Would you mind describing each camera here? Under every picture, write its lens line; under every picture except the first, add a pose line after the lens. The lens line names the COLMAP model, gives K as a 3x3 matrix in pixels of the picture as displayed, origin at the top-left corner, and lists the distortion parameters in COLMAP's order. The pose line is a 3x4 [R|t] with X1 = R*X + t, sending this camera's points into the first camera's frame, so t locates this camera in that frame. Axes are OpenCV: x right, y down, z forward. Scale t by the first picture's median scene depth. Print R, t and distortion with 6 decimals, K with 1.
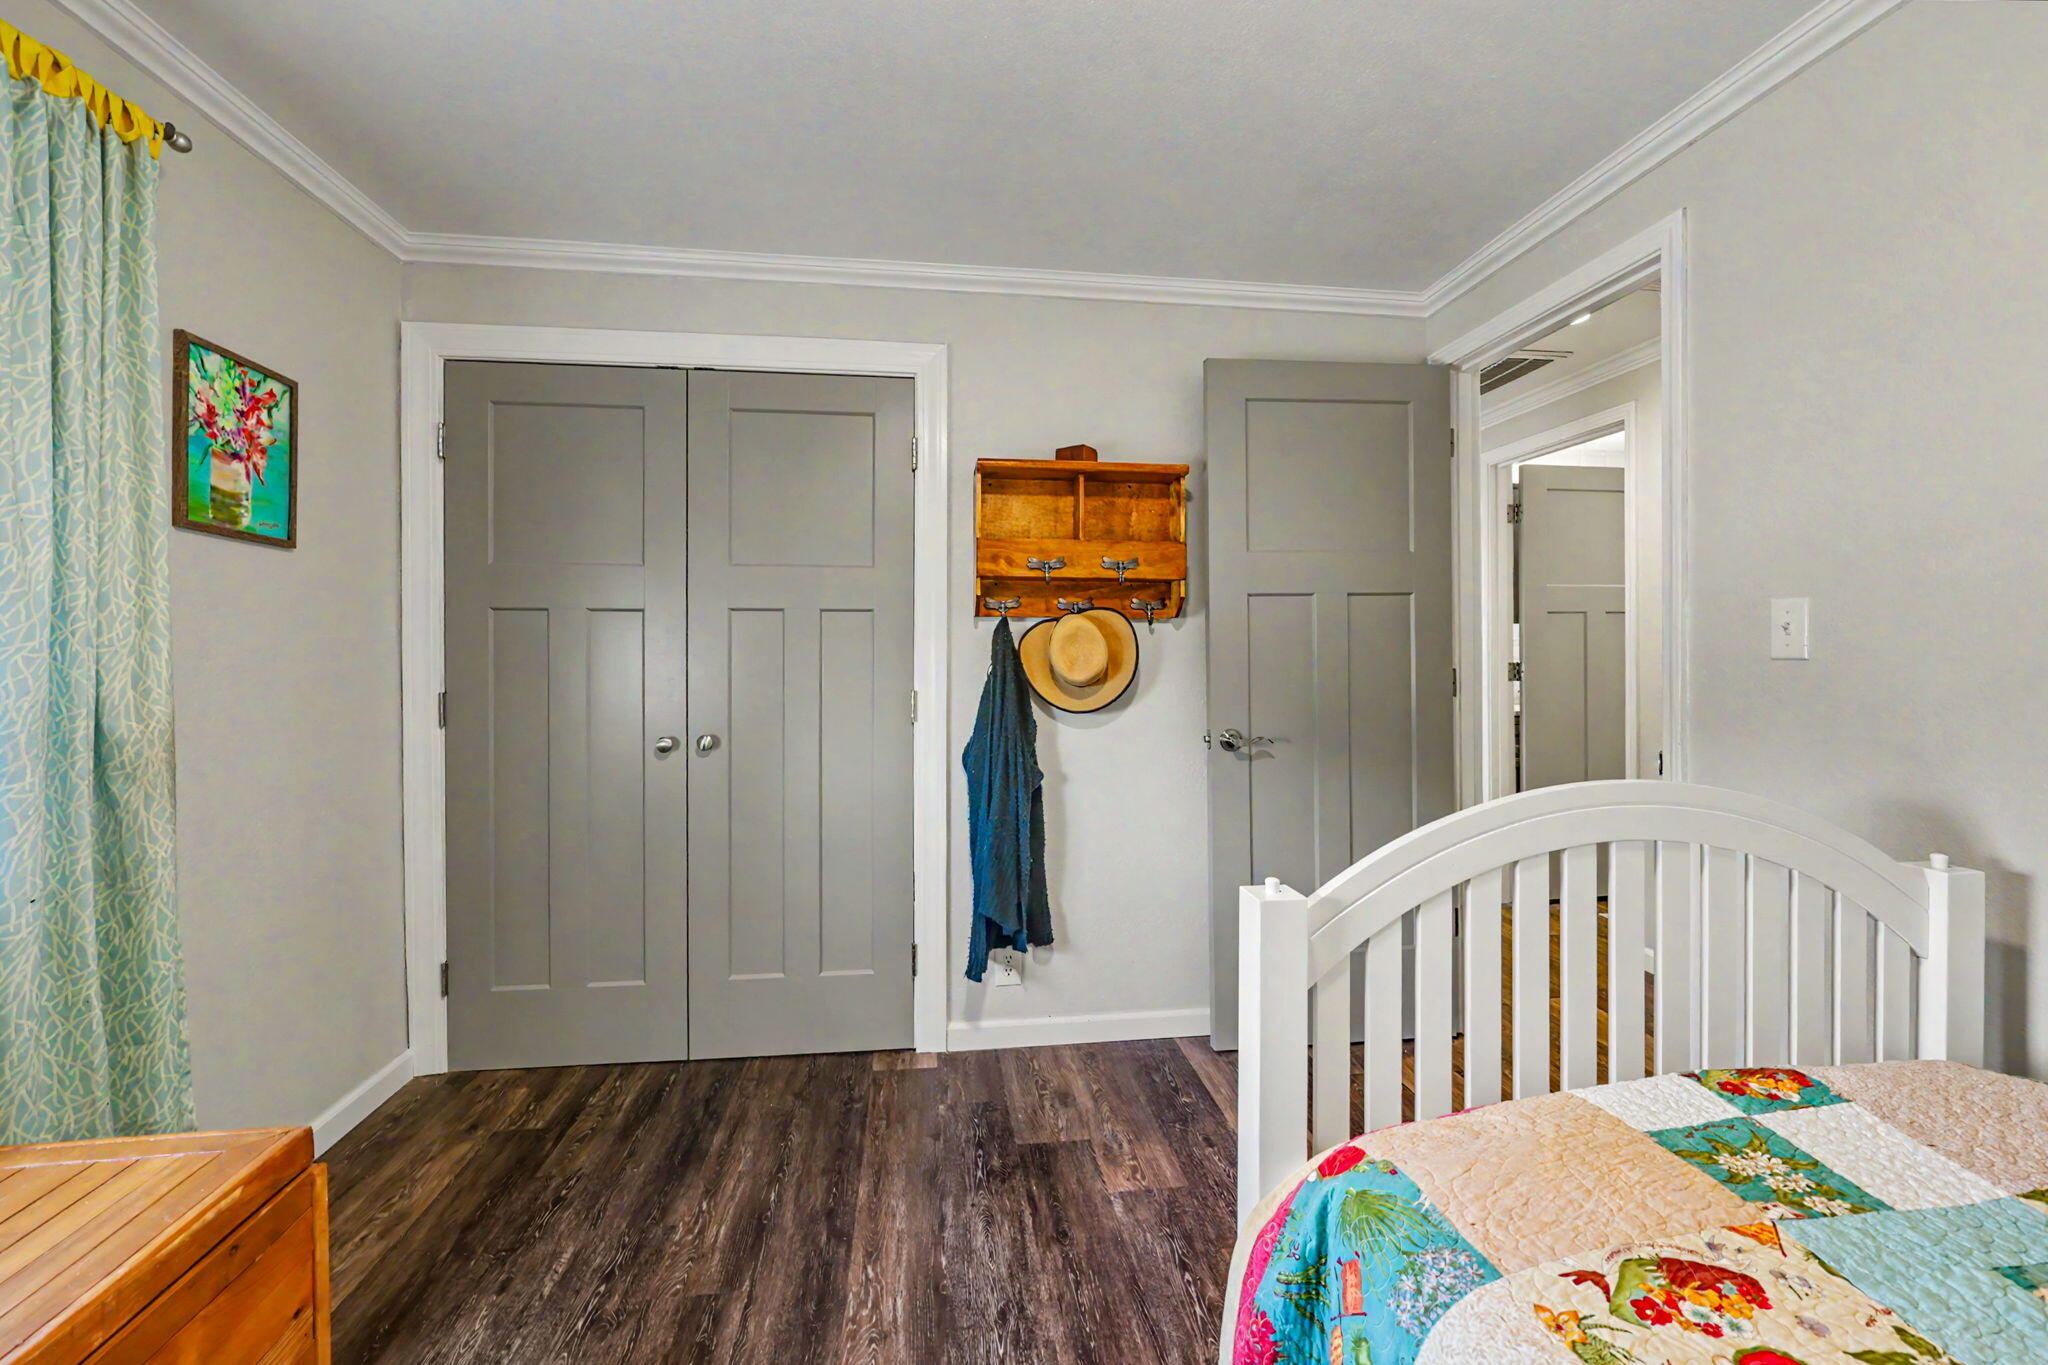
lens RADIAL K [[832.2, 0, 1034.4], [0, 832.2, 669.3], [0, 0, 1]] dist [-0.000776, 0.000318]
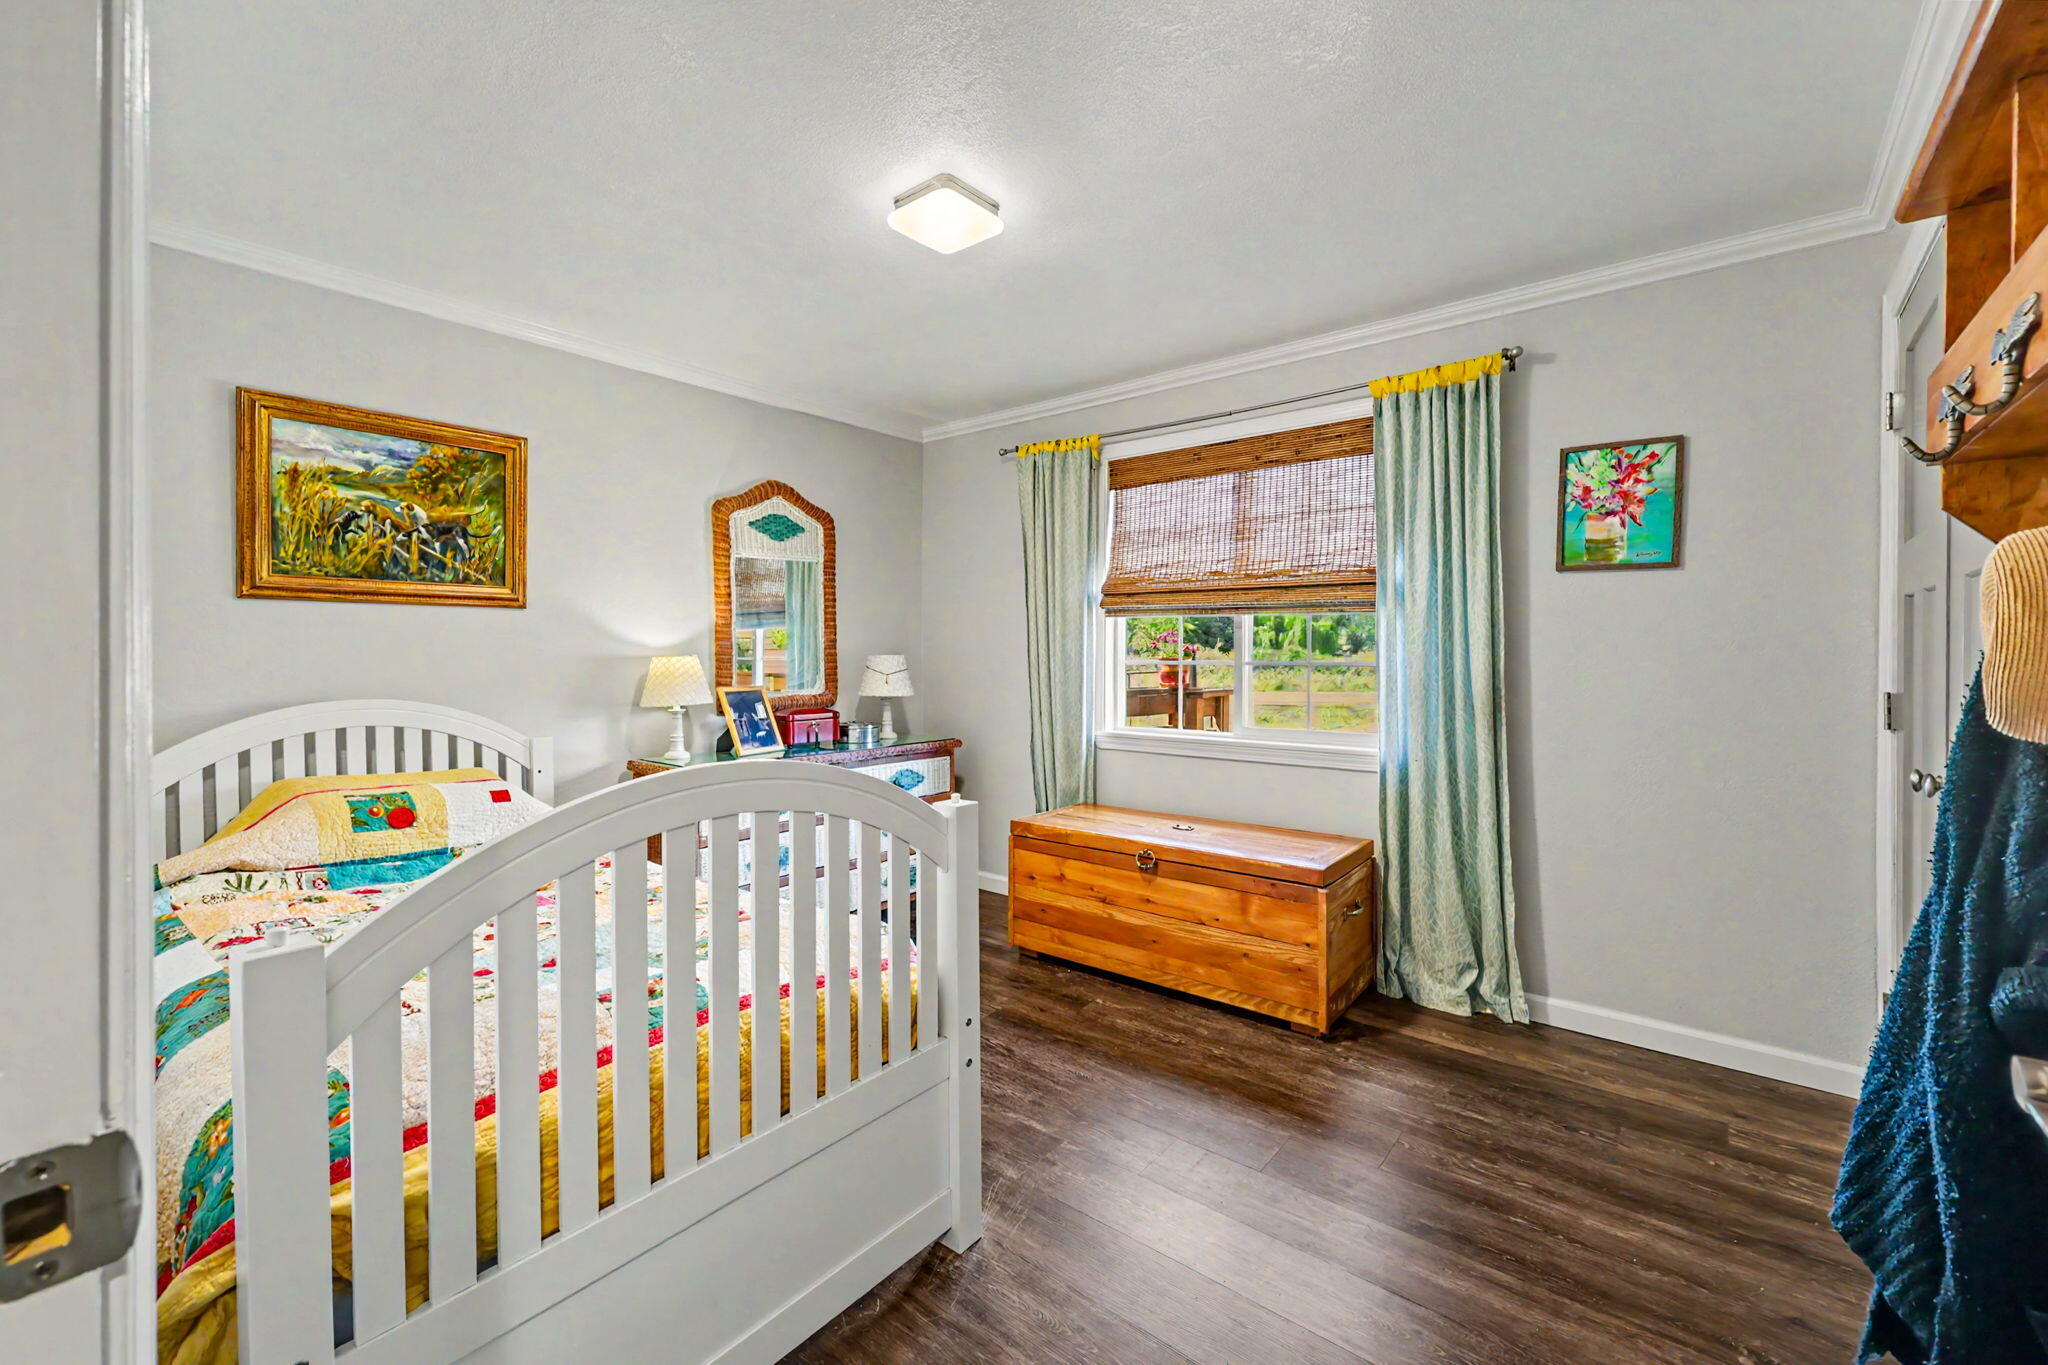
lens RADIAL K [[832.2, 0, 1034.4], [0, 832.2, 669.3], [0, 0, 1]] dist [-0.000776, 0.000318]
pose [[-0.712529, 0.020701, -0.701337, 0.757368], [-0.007734, 0.999272, 0.037352, -0.030663], [0.701600, 0.032039, -0.711851, 1.304838]]
